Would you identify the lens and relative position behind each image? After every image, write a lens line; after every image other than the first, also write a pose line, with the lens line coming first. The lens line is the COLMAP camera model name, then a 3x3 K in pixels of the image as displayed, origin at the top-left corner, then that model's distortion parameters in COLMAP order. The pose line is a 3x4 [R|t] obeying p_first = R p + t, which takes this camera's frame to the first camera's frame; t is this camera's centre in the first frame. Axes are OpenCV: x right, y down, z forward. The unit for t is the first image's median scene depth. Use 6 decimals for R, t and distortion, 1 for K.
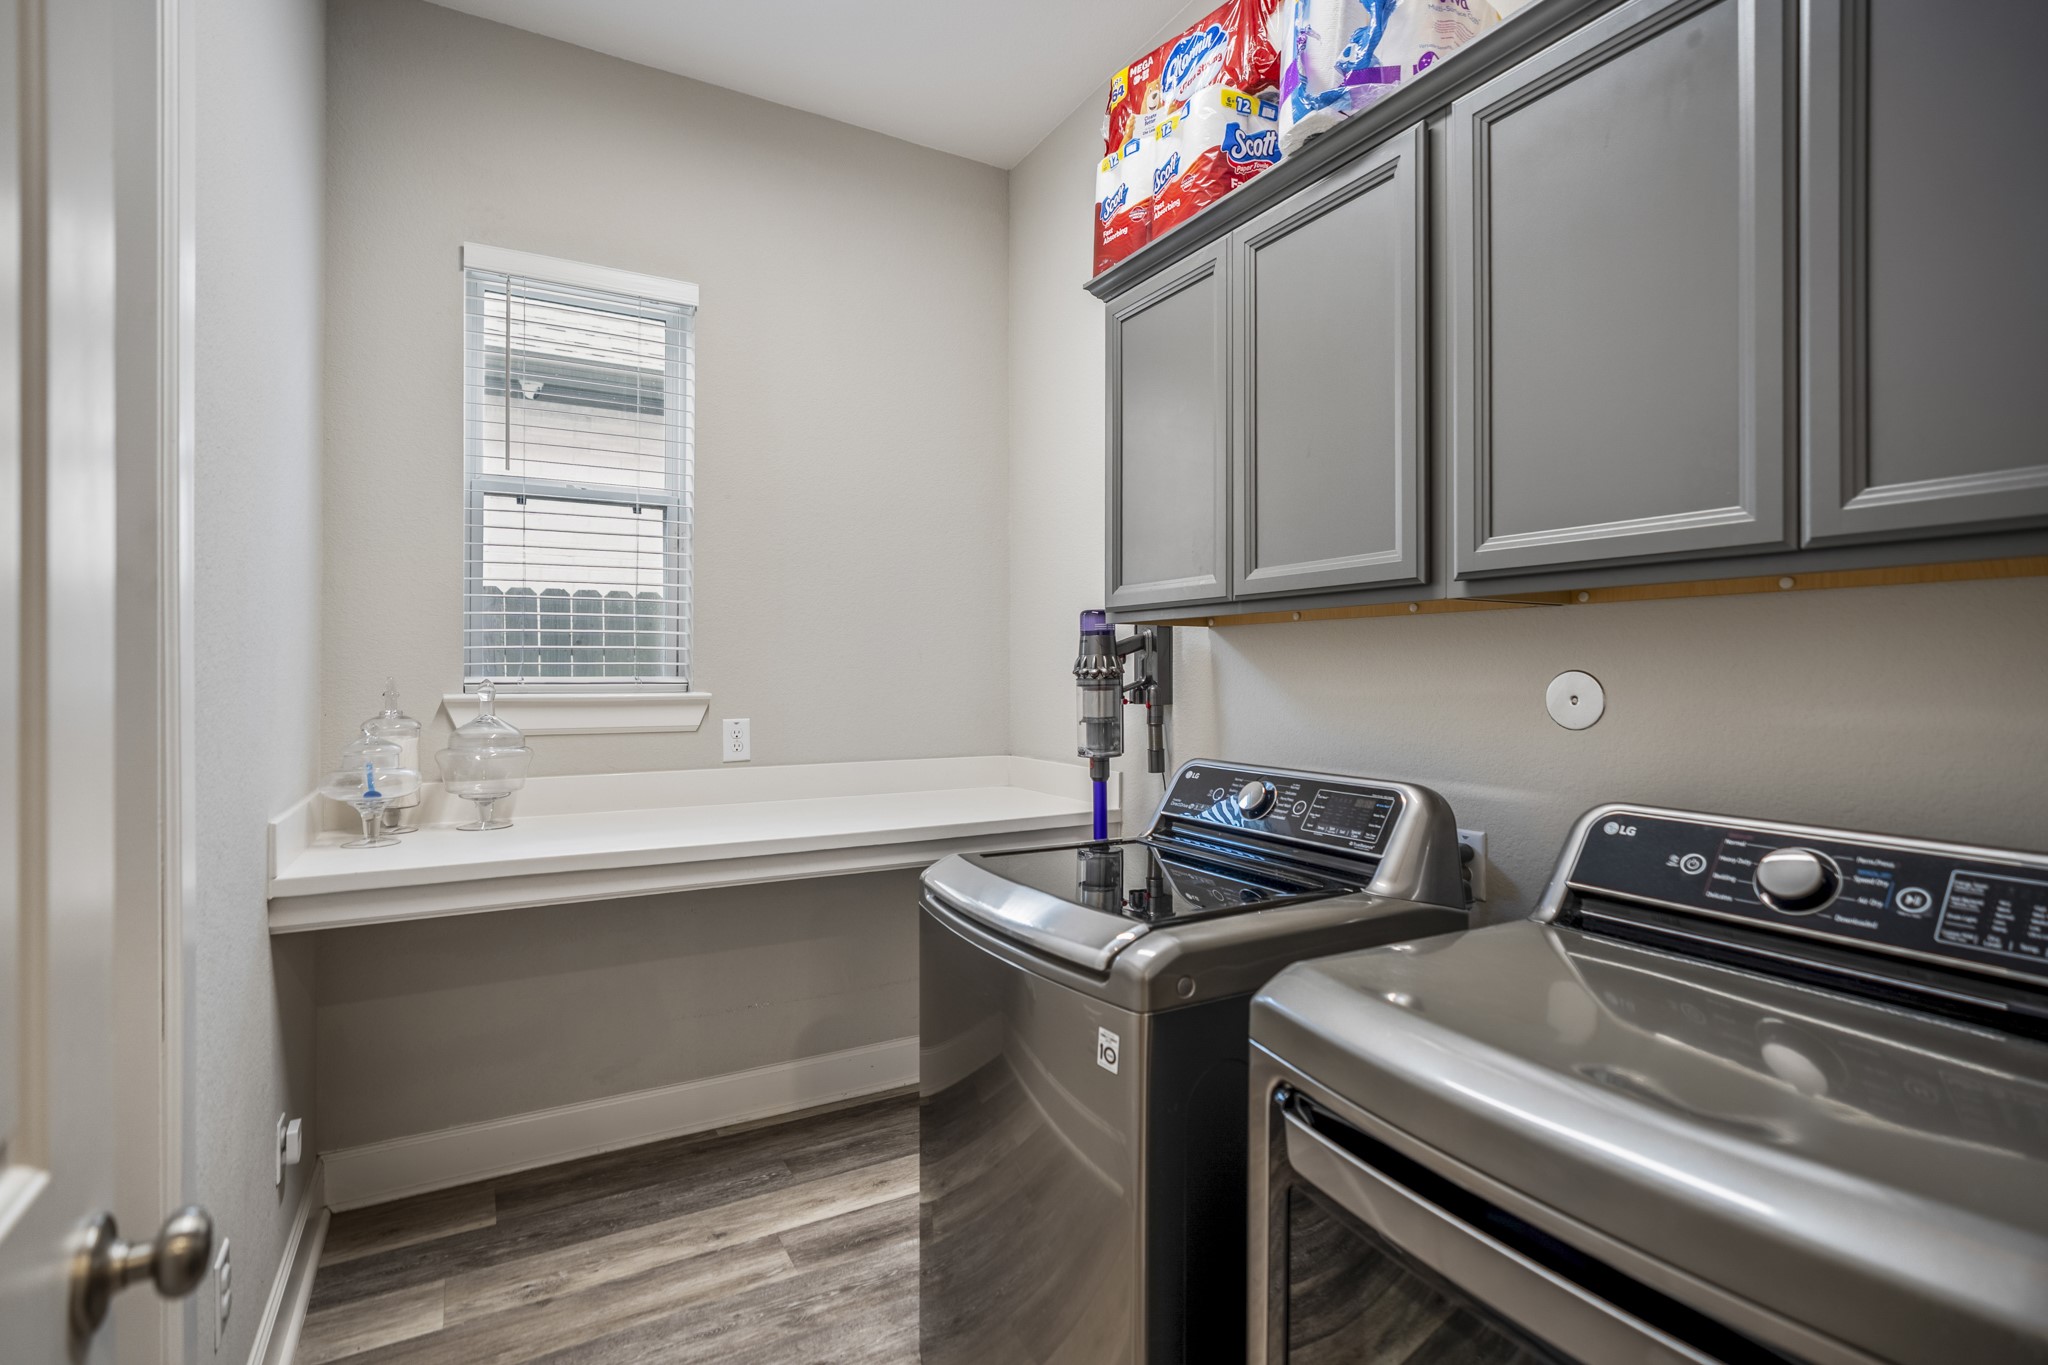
lens RADIAL K [[952.3, 0, 1024.0], [0, 952.3, 682.5], [0, 0, 1]] dist [-0.002831, 0.000779]
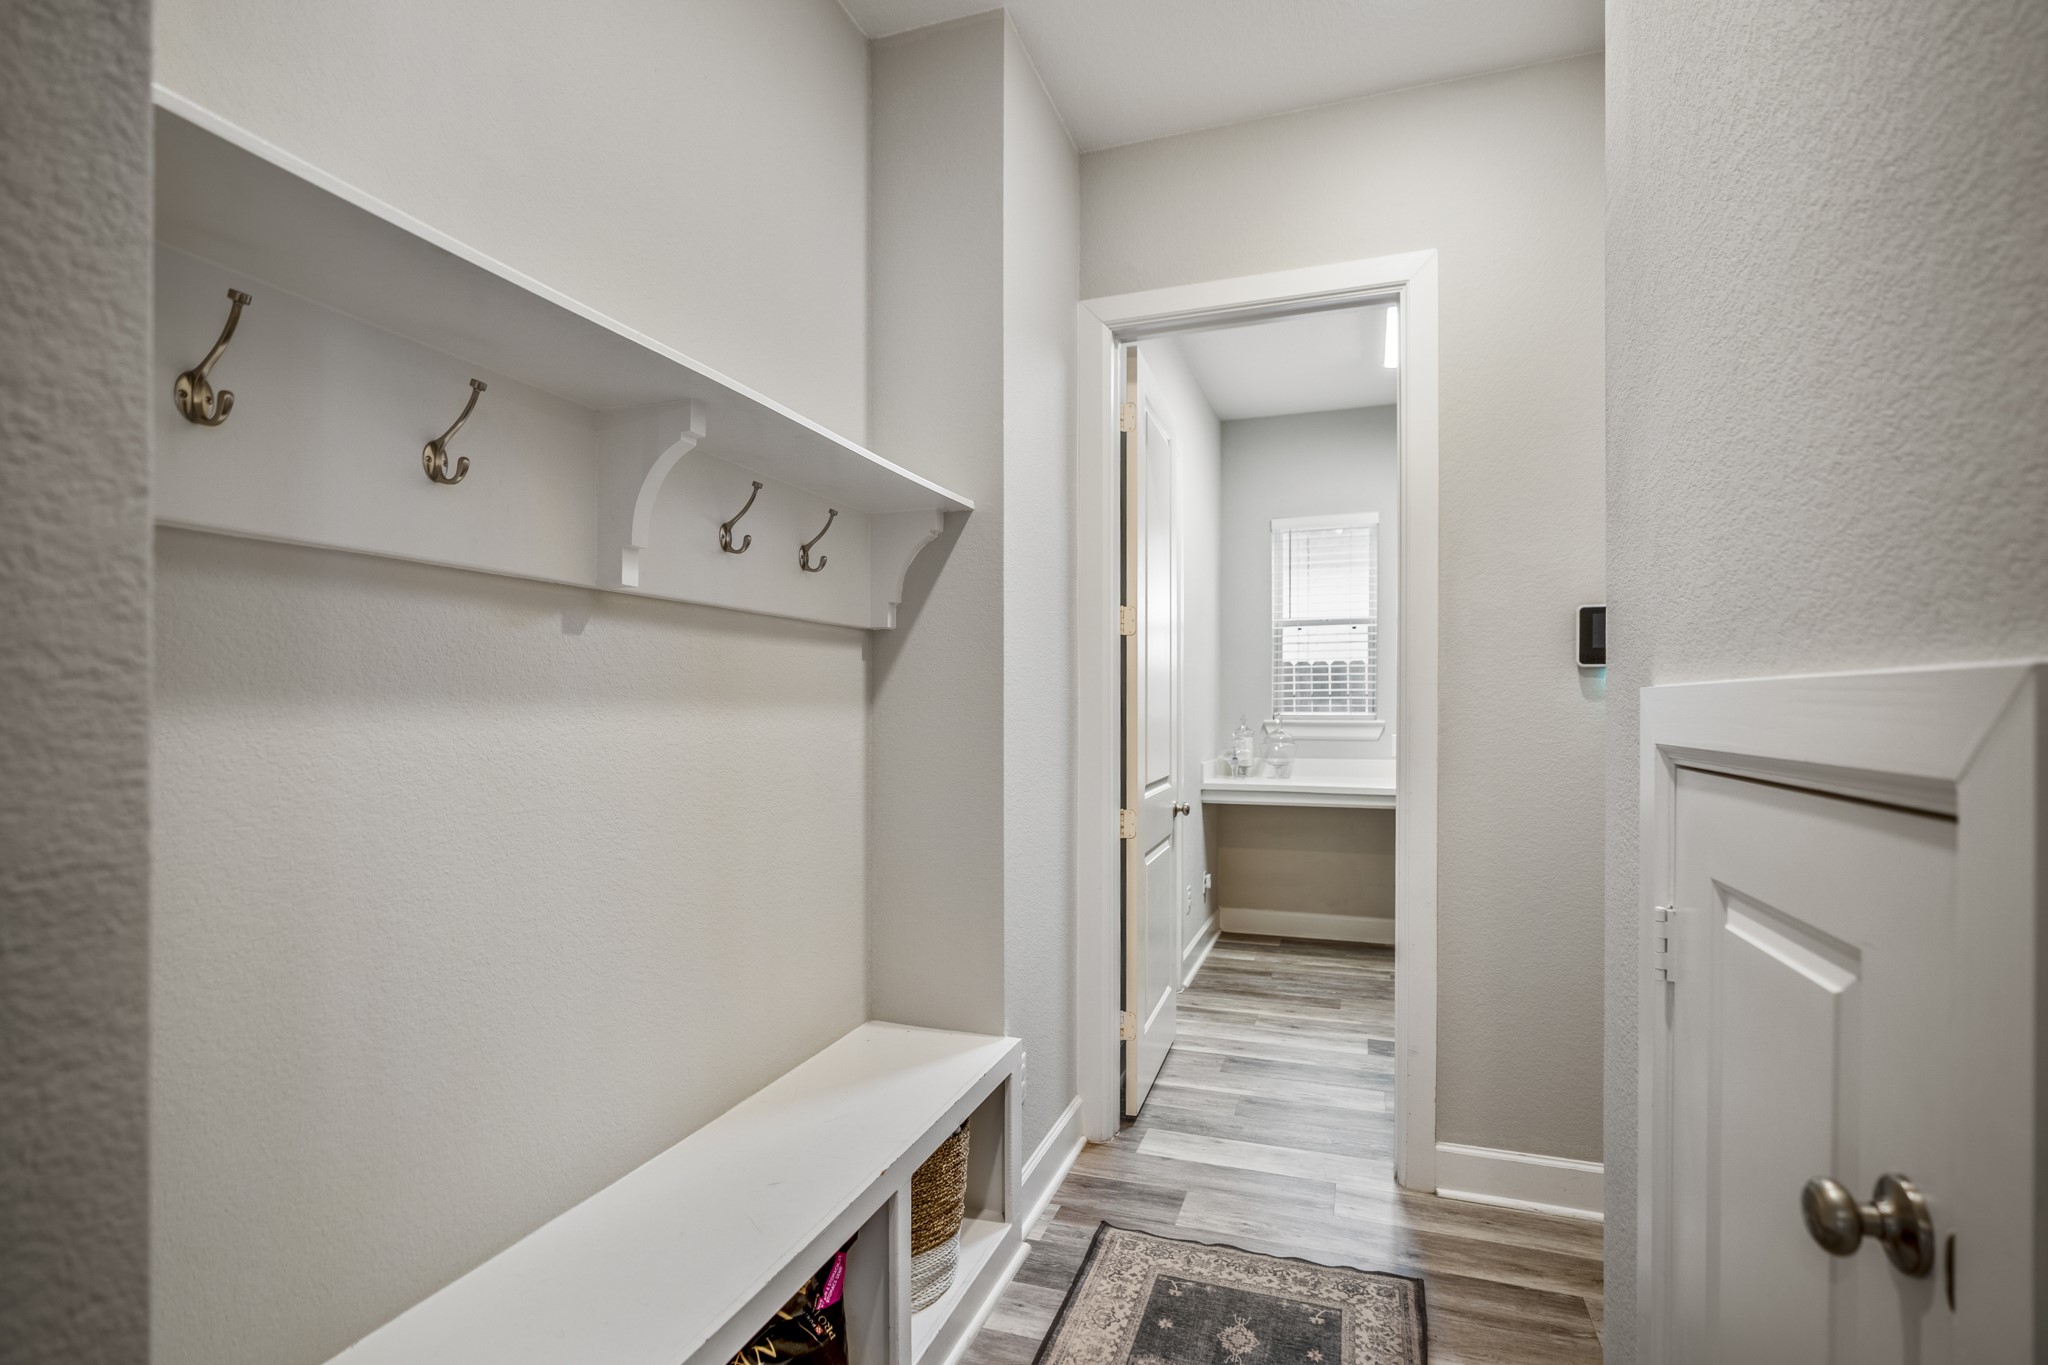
lens RADIAL K [[952.3, 0, 1024.0], [0, 952.3, 682.5], [0, 0, 1]] dist [-0.002831, 0.000779]
pose [[0.648312, -0.019314, -0.761130, 0.810686], [-0.009185, 0.999407, -0.033184, 0.004776], [0.761319, 0.028505, 0.647750, -0.985514]]
